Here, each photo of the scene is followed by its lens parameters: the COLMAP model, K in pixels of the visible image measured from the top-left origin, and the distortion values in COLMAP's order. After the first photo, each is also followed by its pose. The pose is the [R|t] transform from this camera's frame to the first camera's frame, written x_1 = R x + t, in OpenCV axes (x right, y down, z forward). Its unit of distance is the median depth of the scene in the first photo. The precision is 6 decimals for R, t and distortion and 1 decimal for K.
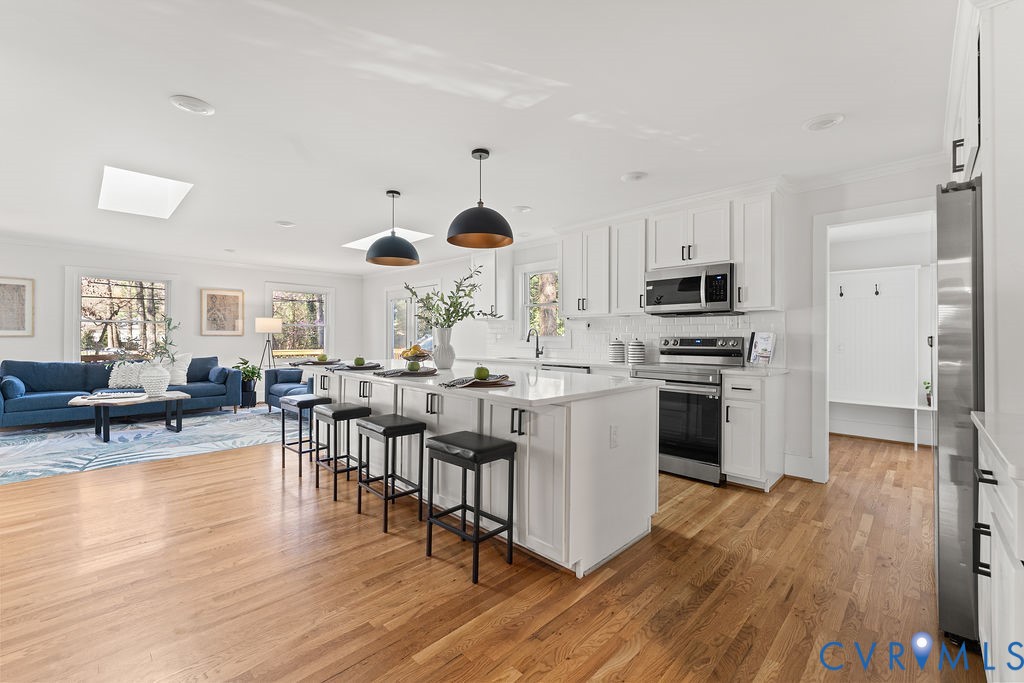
lens RADIAL K [[426.6, 0, 512.0], [0, 426.6, 341.5], [0, 0, 1]] dist [-0.001094, 0.000101]
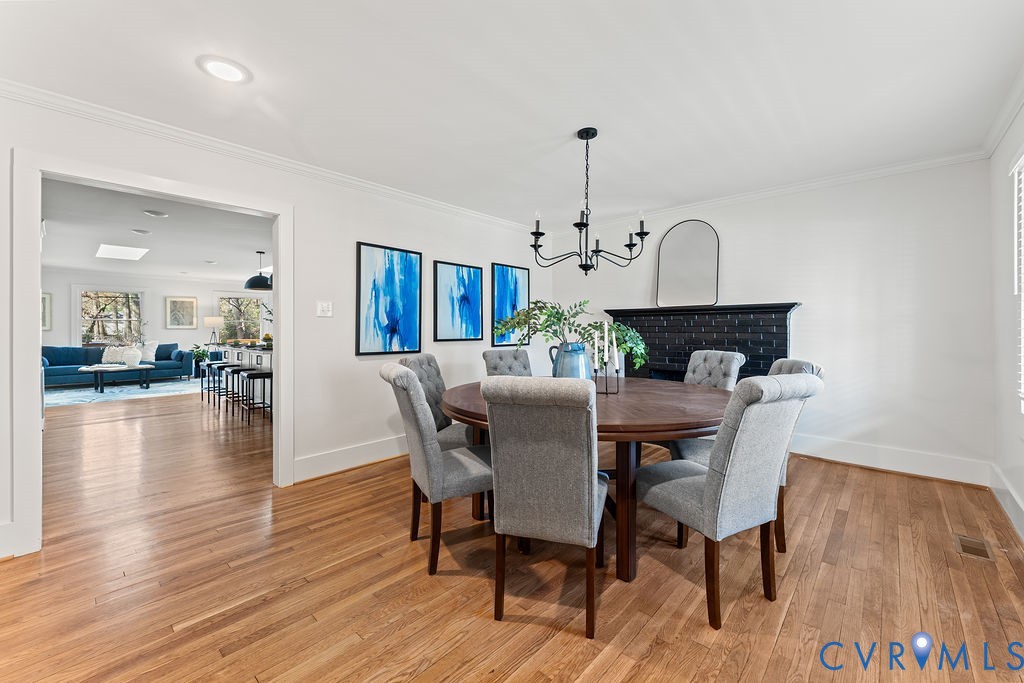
lens RADIAL K [[414.1, 0, 513.3], [0, 414.1, 333.5], [0, 0, 1]] dist [0.000807, 0.000047]
pose [[0.999353, -0.007358, 0.035198, 1.501667], [0.007264, 0.999970, 0.002798, 0.022568], [-0.035217, -0.002541, 0.999376, -1.688605]]
